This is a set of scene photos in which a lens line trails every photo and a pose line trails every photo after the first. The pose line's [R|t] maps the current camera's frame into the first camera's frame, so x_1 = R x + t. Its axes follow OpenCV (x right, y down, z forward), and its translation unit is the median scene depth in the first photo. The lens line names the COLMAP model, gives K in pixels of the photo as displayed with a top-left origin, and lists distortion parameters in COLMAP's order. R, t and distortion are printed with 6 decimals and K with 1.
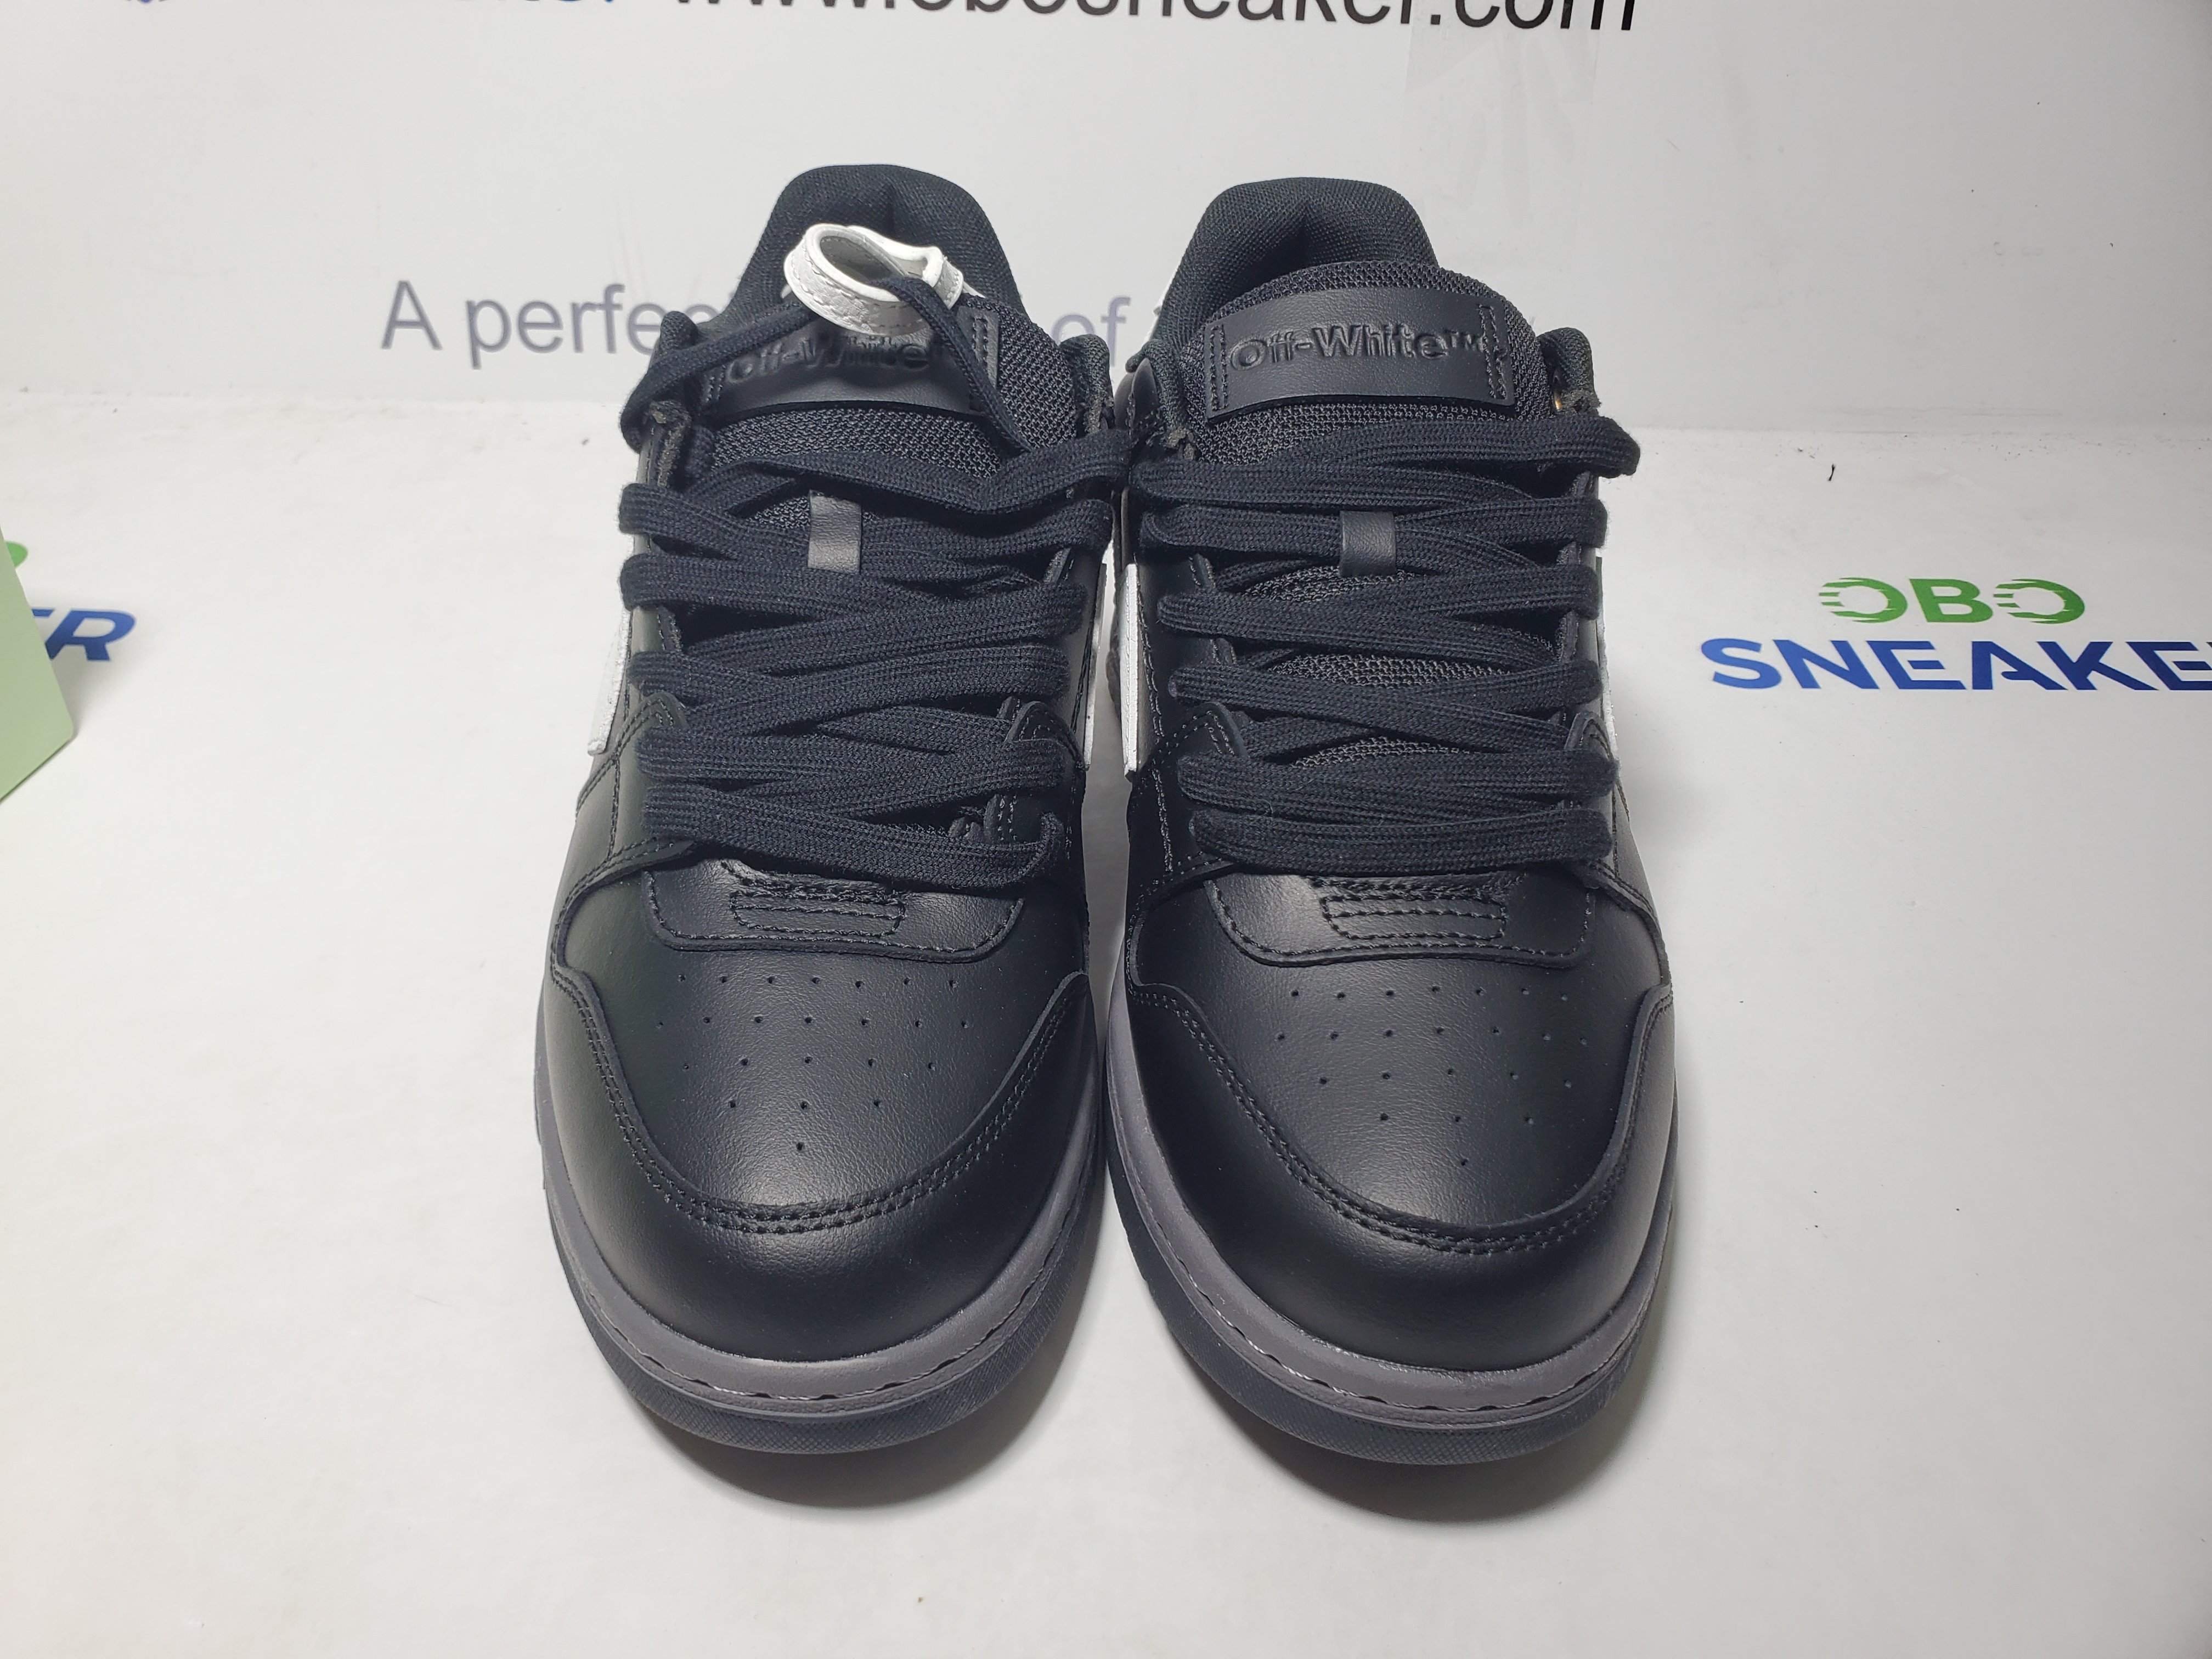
lens RADIAL K [[1638.1, 0, 1000.4], [0, 1638.1, 801.9], [0, 0, 1]] dist [-0.017484, 0.066453]
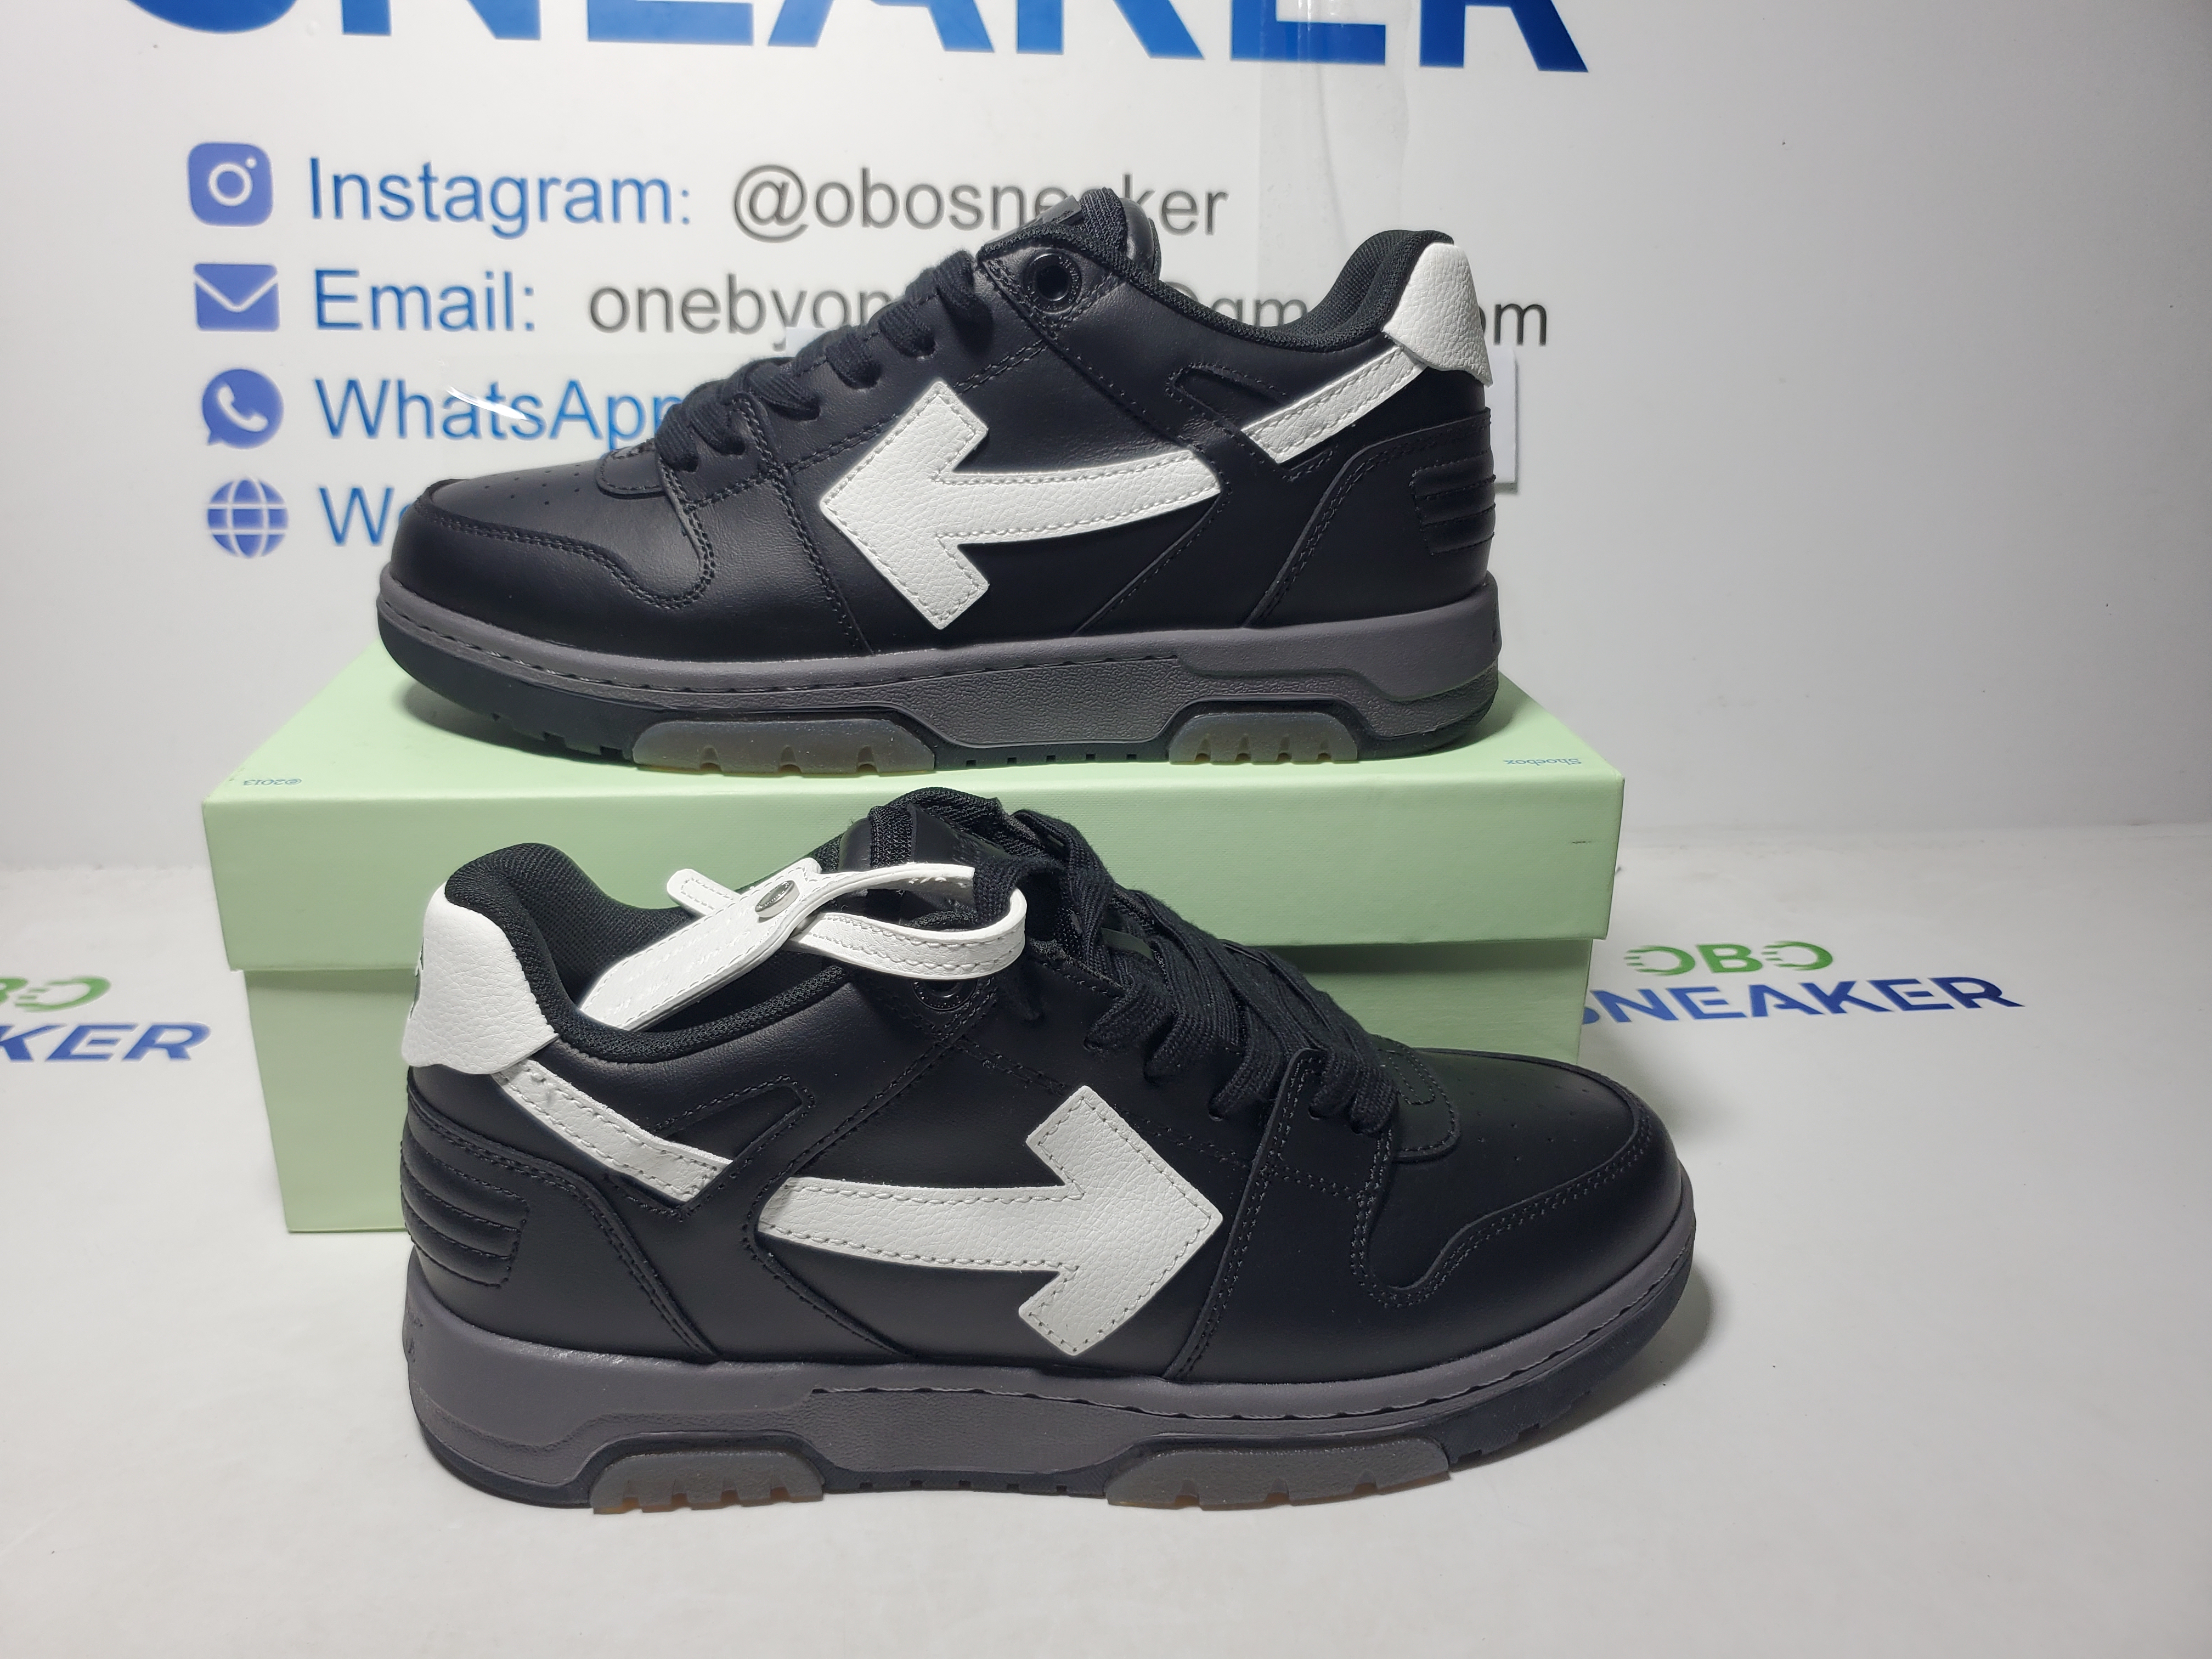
lens RADIAL K [[1638.1, 0, 1000.4], [0, 1638.1, 801.9], [0, 0, 1]] dist [-0.017484, 0.066453]
pose [[0.997482, -0.034454, 0.061987, -0.035335], [0.052552, 0.946017, -0.319829, 0.135432], [-0.047621, 0.322281, 0.945445, -0.171824]]
